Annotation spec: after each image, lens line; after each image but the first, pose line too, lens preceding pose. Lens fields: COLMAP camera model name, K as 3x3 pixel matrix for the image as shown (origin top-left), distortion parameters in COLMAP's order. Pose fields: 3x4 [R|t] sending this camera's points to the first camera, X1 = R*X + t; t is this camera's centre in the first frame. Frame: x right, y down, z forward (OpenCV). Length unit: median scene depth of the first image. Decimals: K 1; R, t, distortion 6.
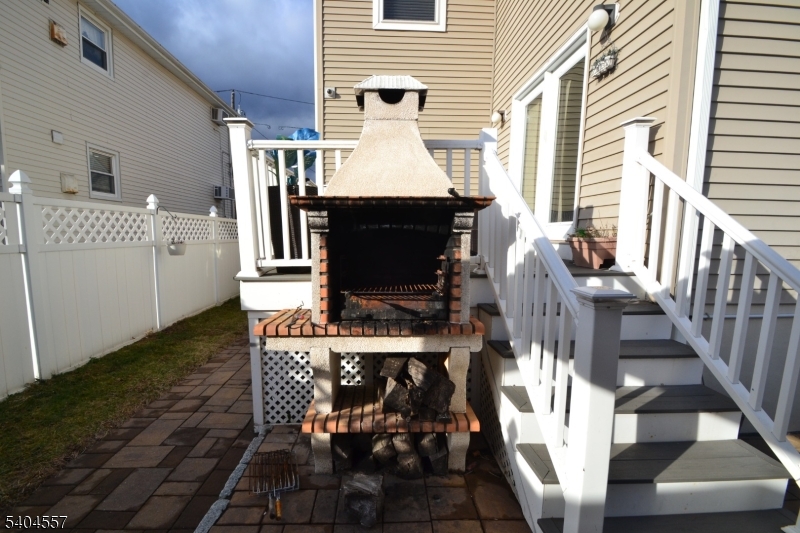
lens RADIAL K [[351.1, 0, 389.9], [0, 351.1, 274.4], [0, 0, 1]] dist [0.001457, -0.011299]
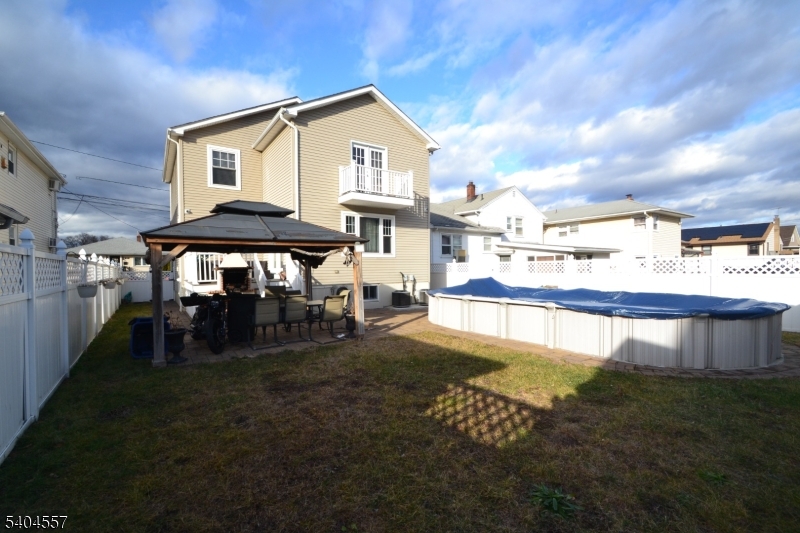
lens RADIAL K [[351.1, 0, 389.9], [0, 351.1, 274.4], [0, 0, 1]] dist [0.001457, -0.011299]
pose [[0.845948, -0.025902, 0.532636, -0.768314], [0.077373, 0.994212, -0.074538, 0.424189], [-0.527622, 0.104267, 0.843056, -4.253033]]
